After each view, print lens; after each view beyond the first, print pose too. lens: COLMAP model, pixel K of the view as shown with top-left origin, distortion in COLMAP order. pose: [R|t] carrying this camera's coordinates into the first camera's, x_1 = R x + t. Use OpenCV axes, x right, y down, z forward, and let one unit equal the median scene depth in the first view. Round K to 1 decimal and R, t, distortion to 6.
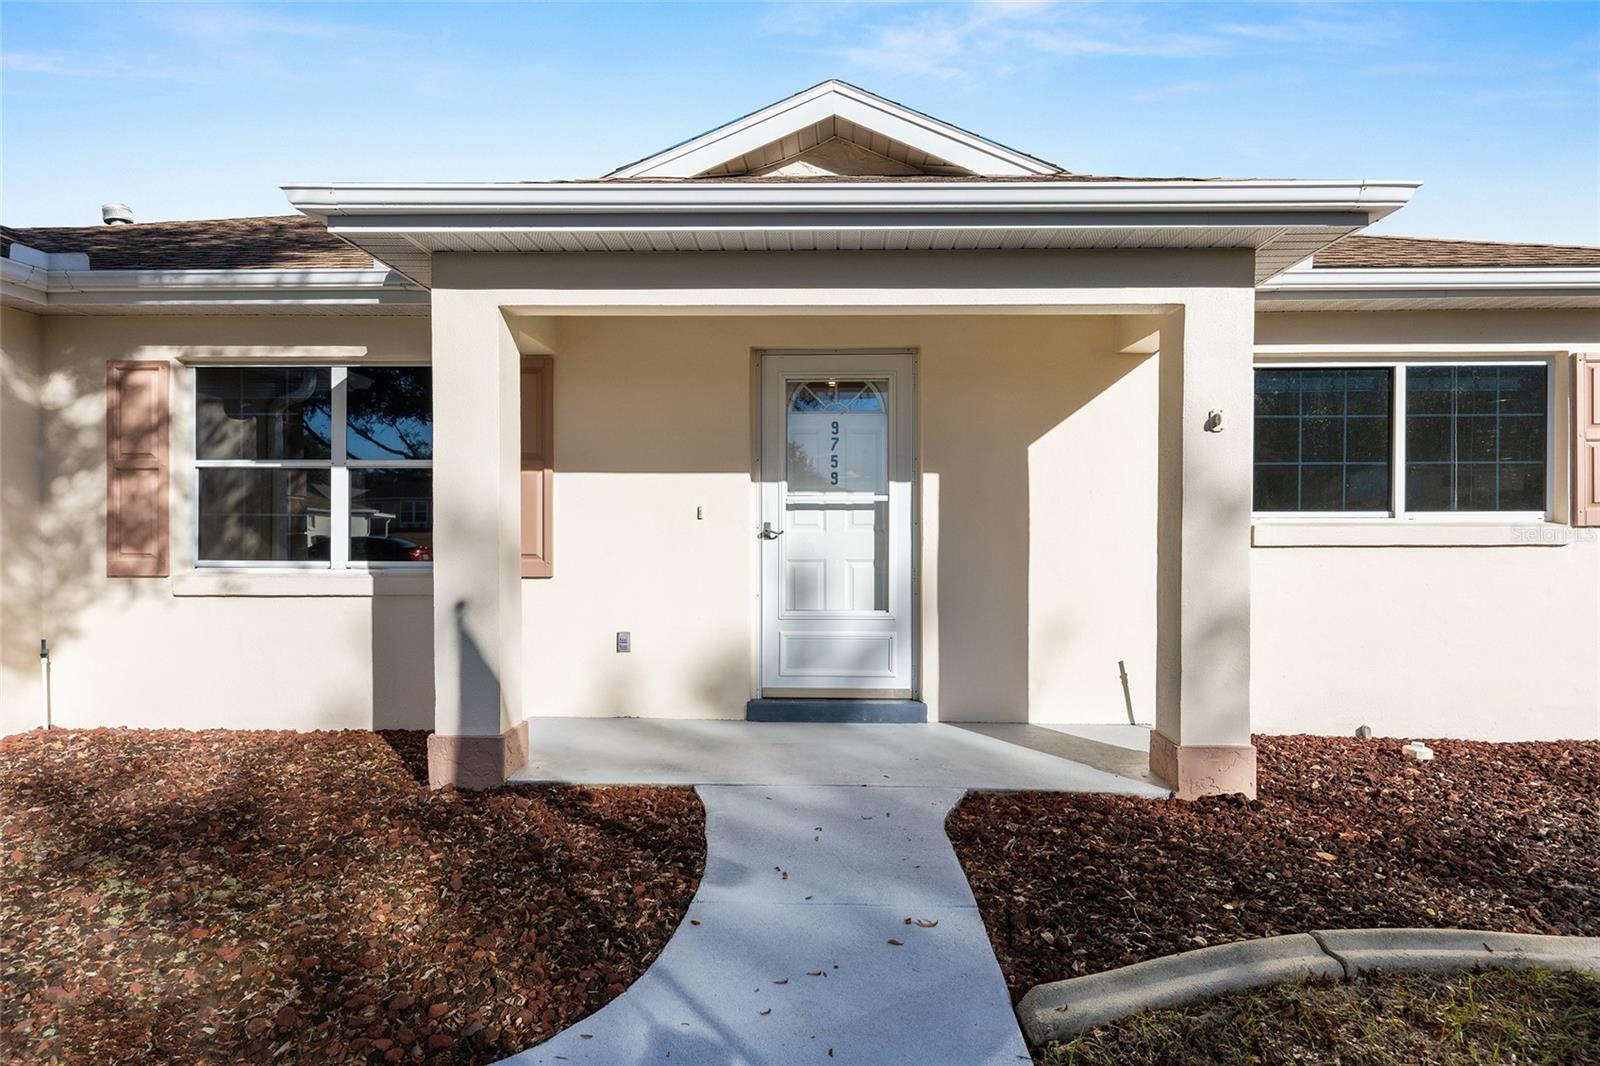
lens RADIAL K [[921.4, 0, 805.1], [0, 921.4, 533.3], [0, 0, 1]] dist [0.001110, -0.001030]
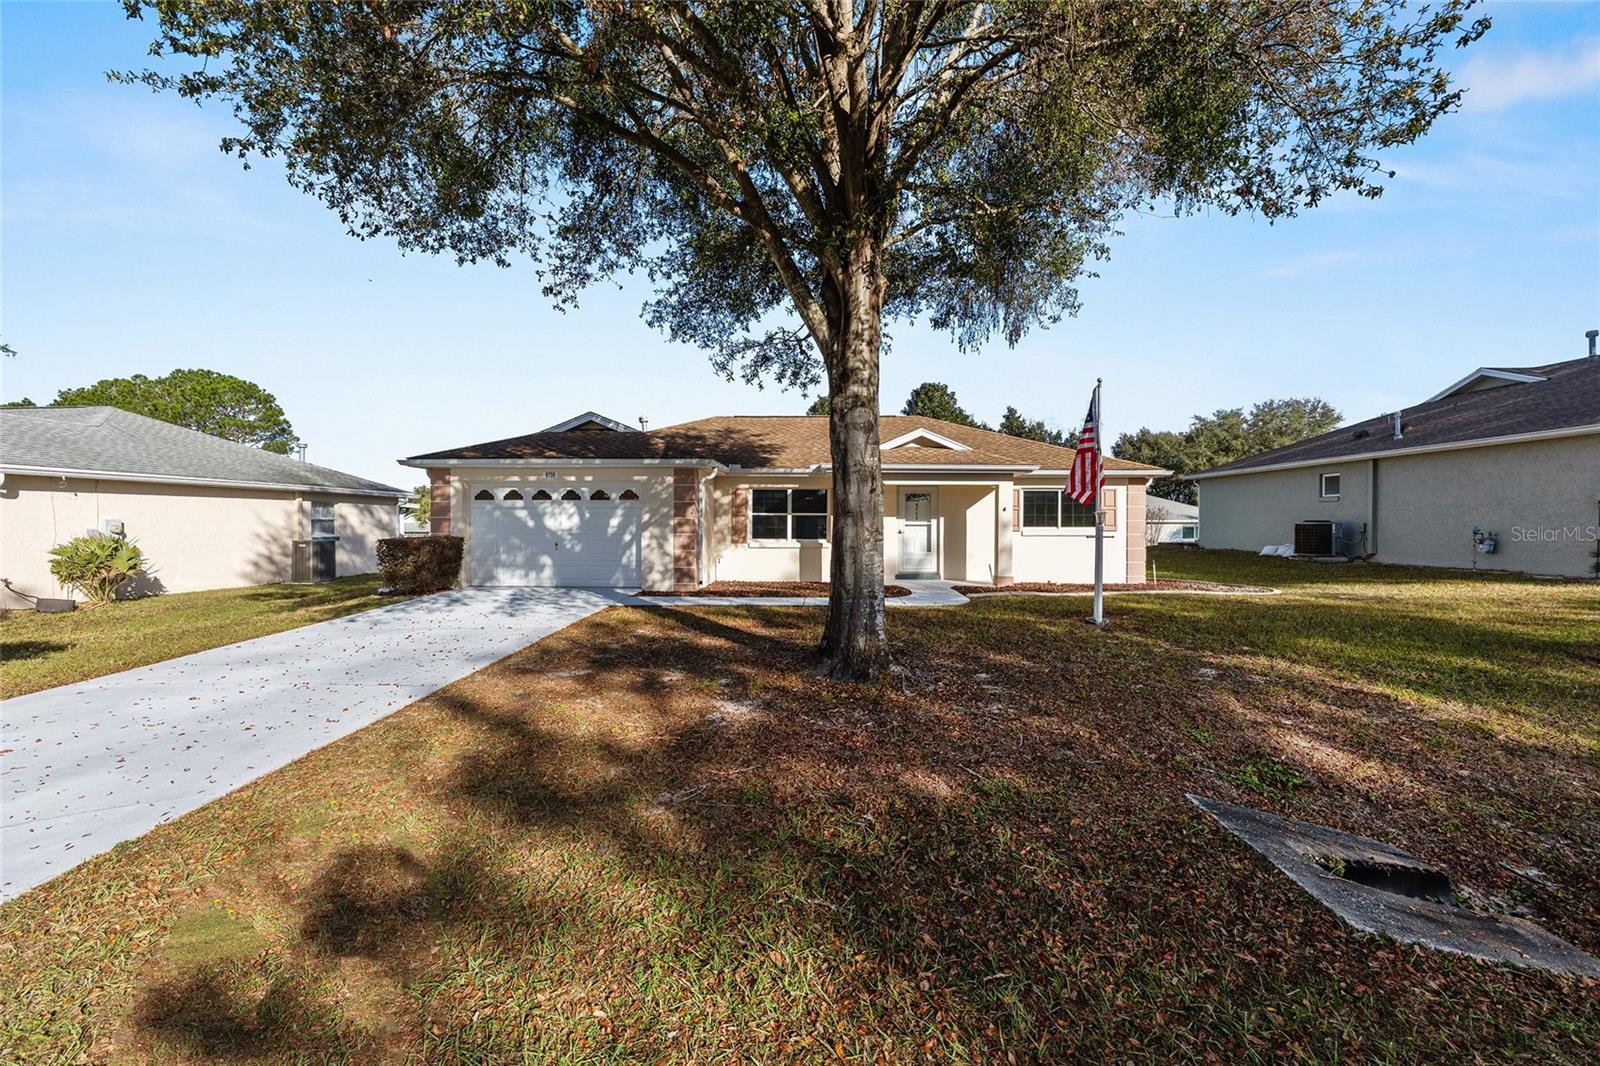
lens RADIAL K [[638.6, 0, 803.5], [0, 638.6, 529.5], [0, 0, 1]] dist [0.003521, 0.000353]
pose [[0.999992, 0.003799, -0.001427, -0.449737], [-0.003813, 0.999942, -0.010116, 0.018432], [0.001388, 0.010121, 0.999948, -1.731509]]
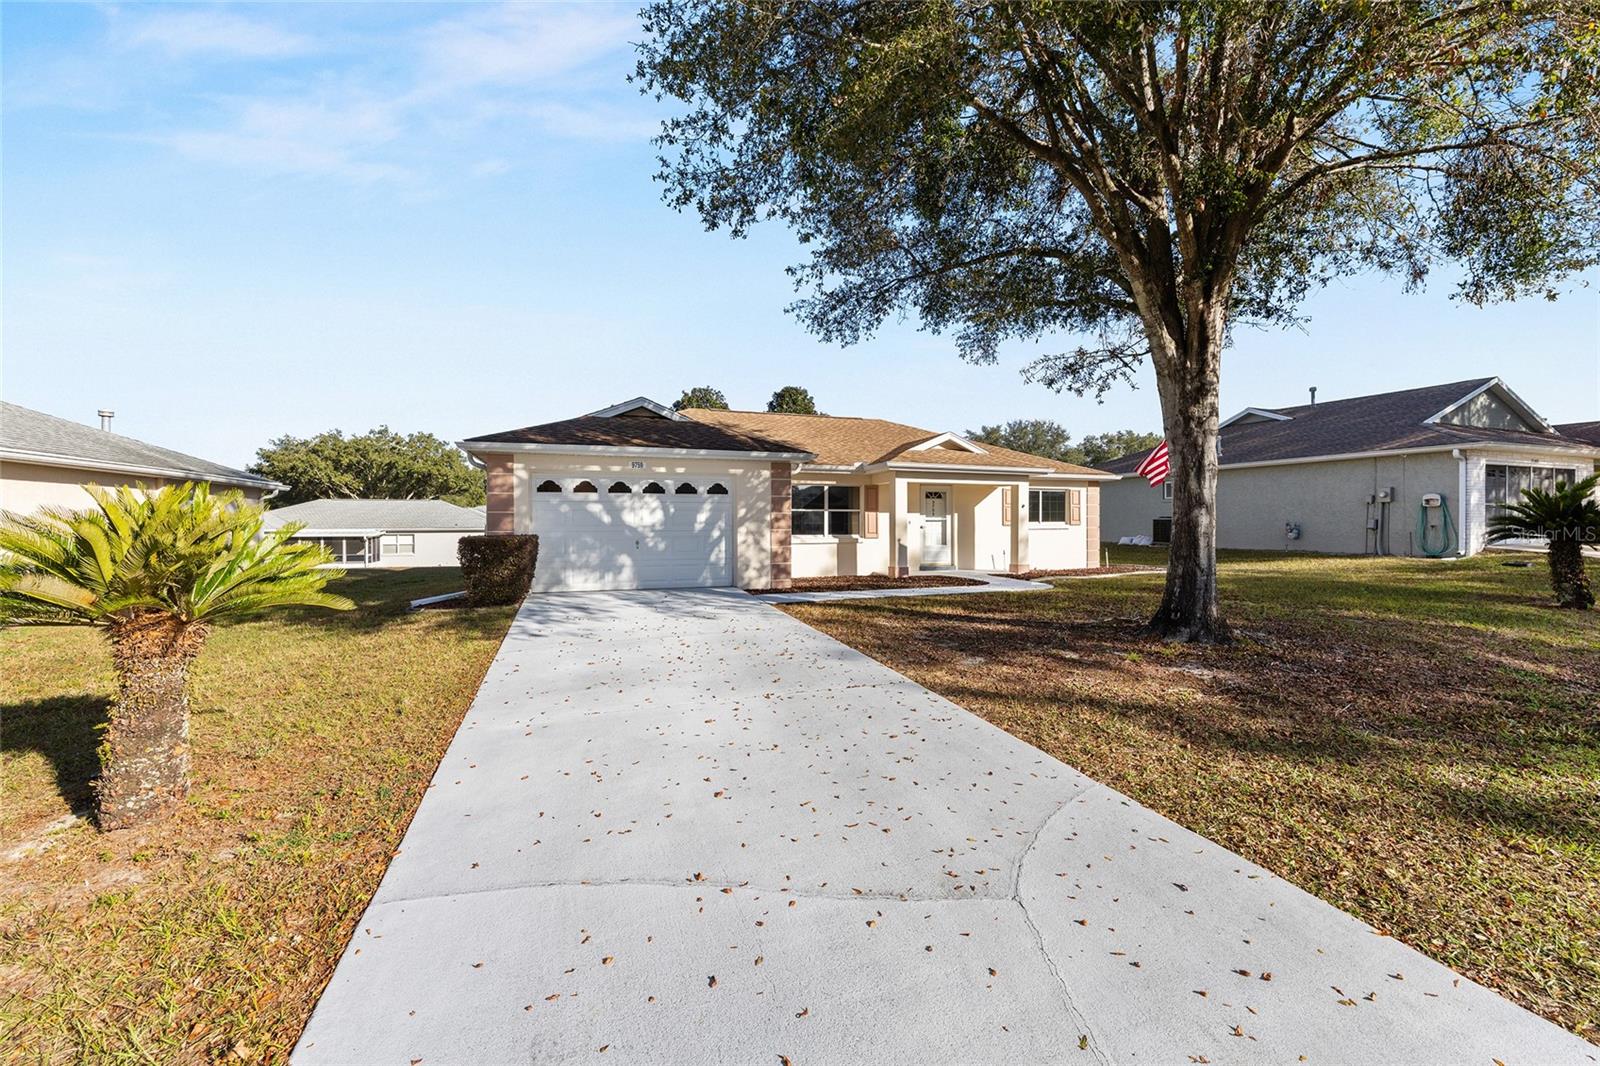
lens RADIAL K [[638.6, 0, 800.9], [0, 638.6, 528.4], [0, 0, 1]] dist [0.003521, 0.000353]
pose [[0.933369, -0.003443, 0.358902, -1.624364], [0.008164, 0.999899, -0.011639, 0.036464], [-0.358826, 0.013794, 0.933303, -1.559017]]
